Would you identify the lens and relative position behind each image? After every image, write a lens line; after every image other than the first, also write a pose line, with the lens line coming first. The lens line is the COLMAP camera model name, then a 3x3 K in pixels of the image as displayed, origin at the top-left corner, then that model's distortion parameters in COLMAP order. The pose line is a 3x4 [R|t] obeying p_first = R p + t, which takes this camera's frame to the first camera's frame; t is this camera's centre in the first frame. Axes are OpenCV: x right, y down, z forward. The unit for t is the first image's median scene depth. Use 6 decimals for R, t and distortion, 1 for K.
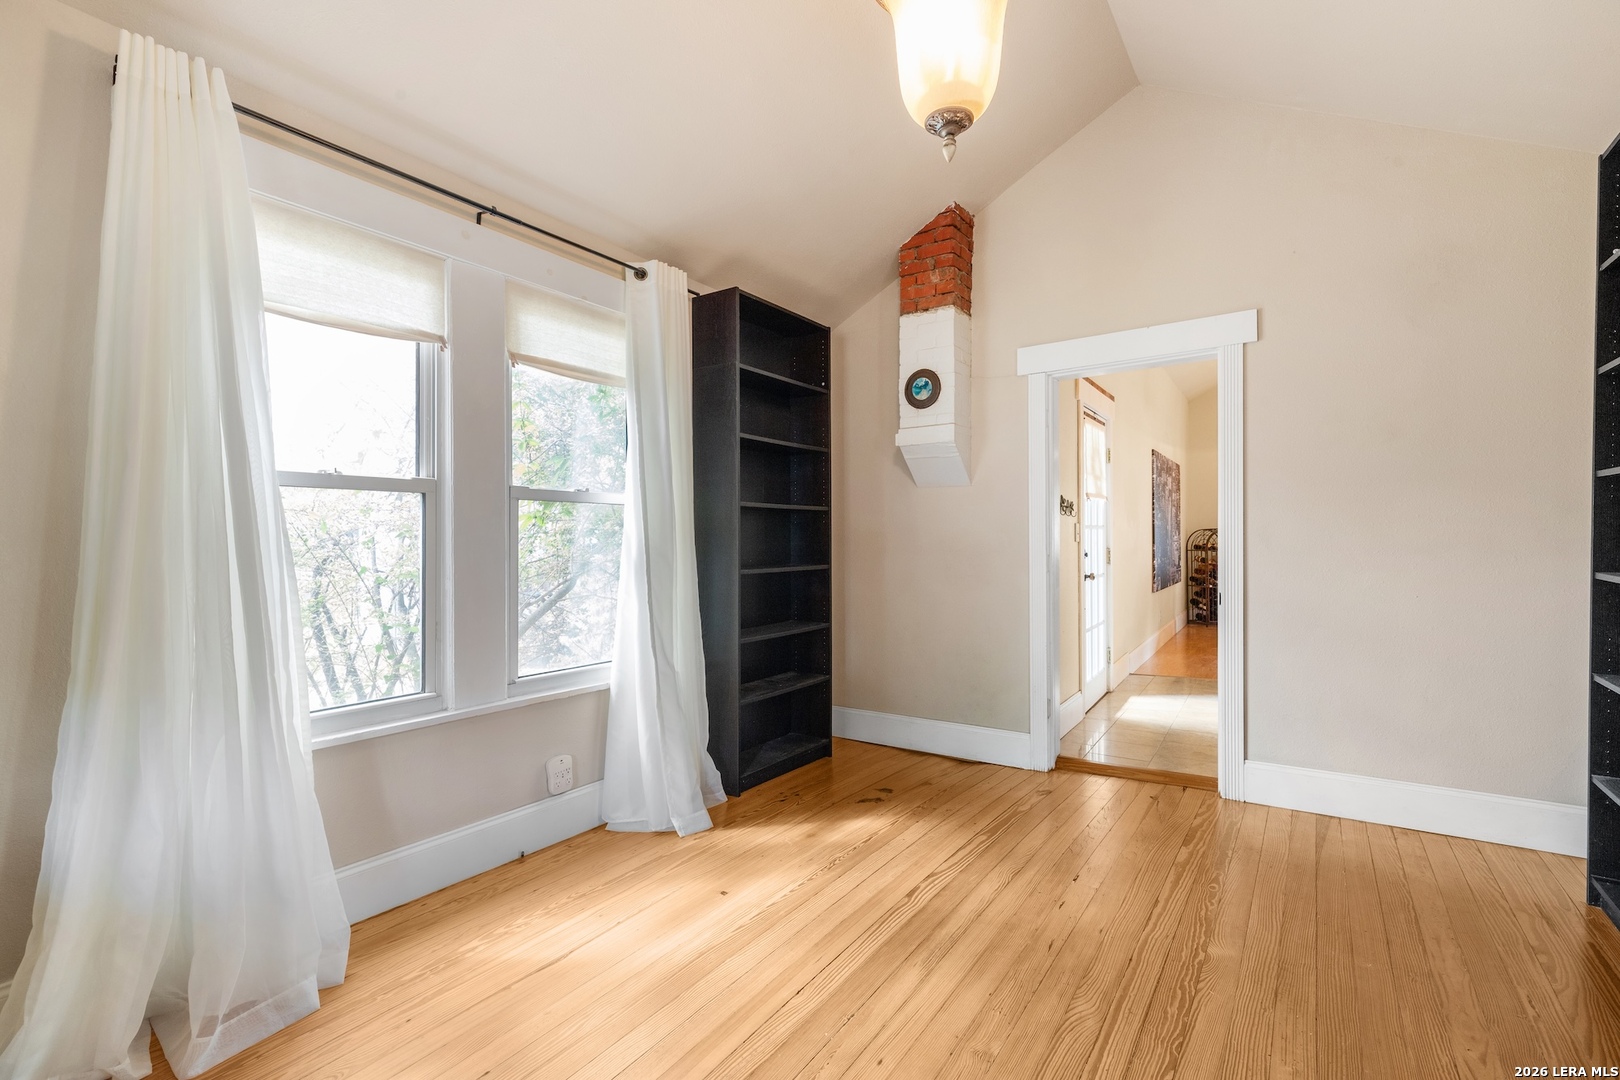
lens RADIAL K [[747.2, 0, 814.6], [0, 747.2, 543.0], [0, 0, 1]] dist [0.007301, -0.000044]
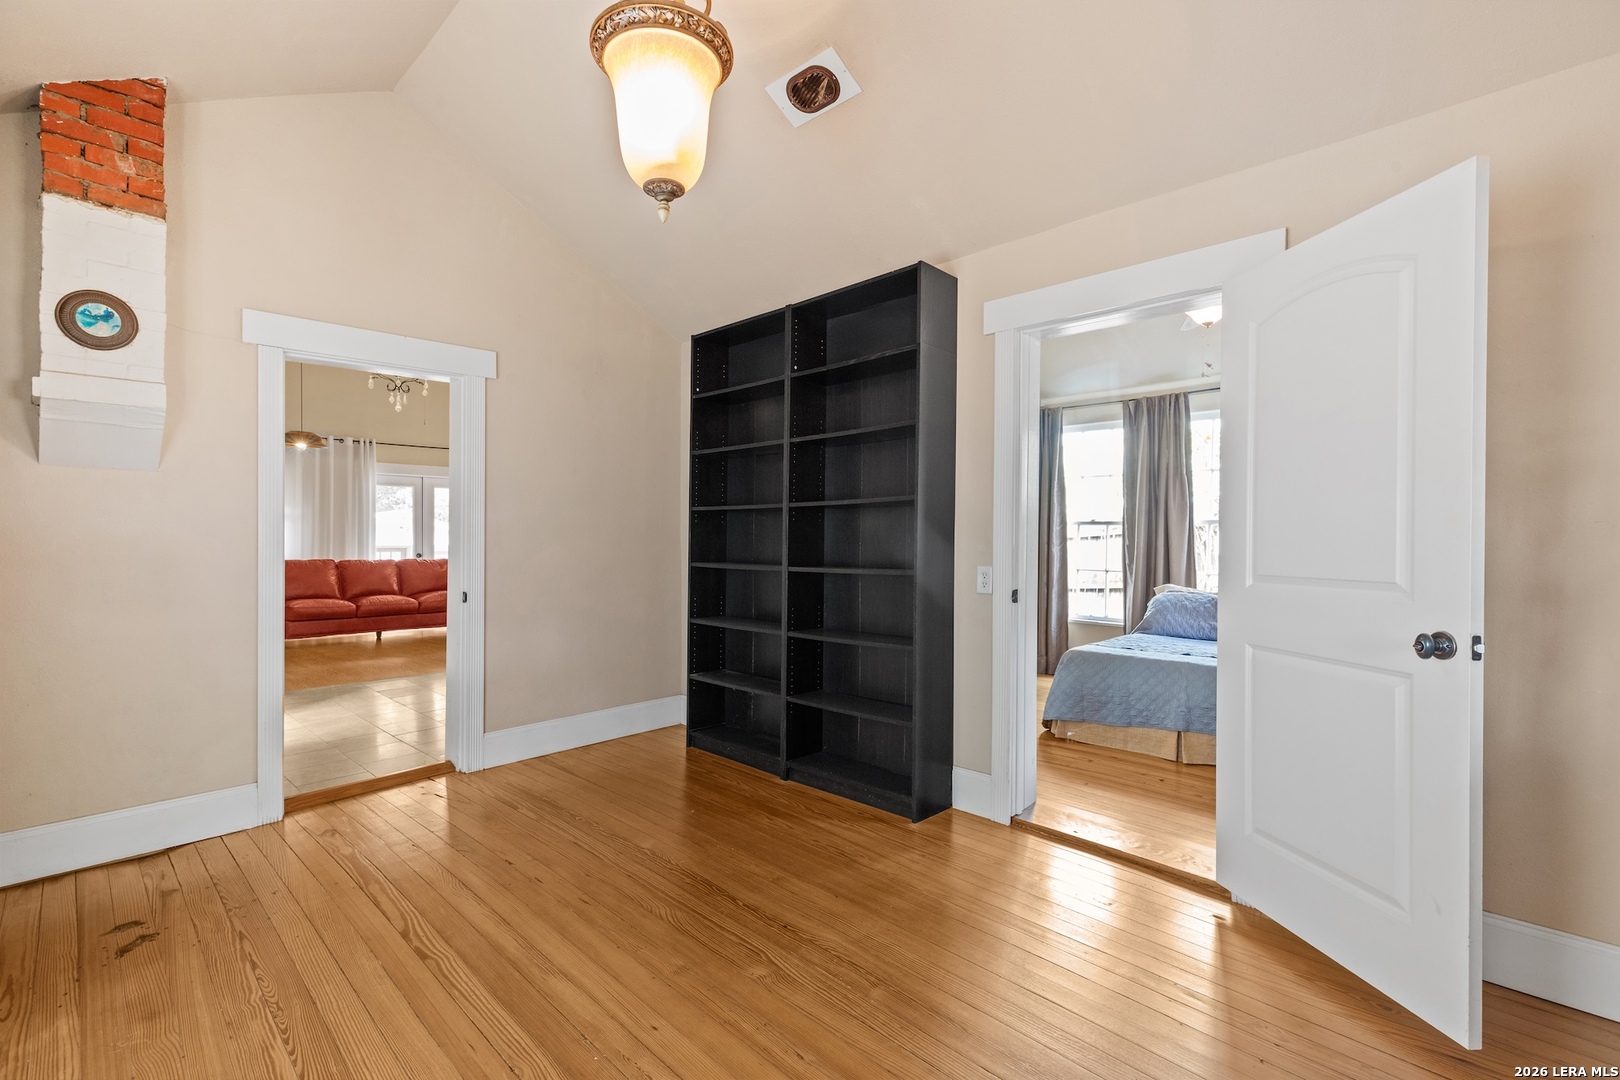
lens RADIAL K [[747.2, 0, 810.6], [0, 747.2, 540.3], [0, 0, 1]] dist [0.007301, -0.000044]
pose [[0.146304, 0.003582, 0.989233, -0.497774], [0.004268, 0.999982, -0.004252, -0.004824], [-0.989230, 0.004845, 0.146286, 0.319220]]
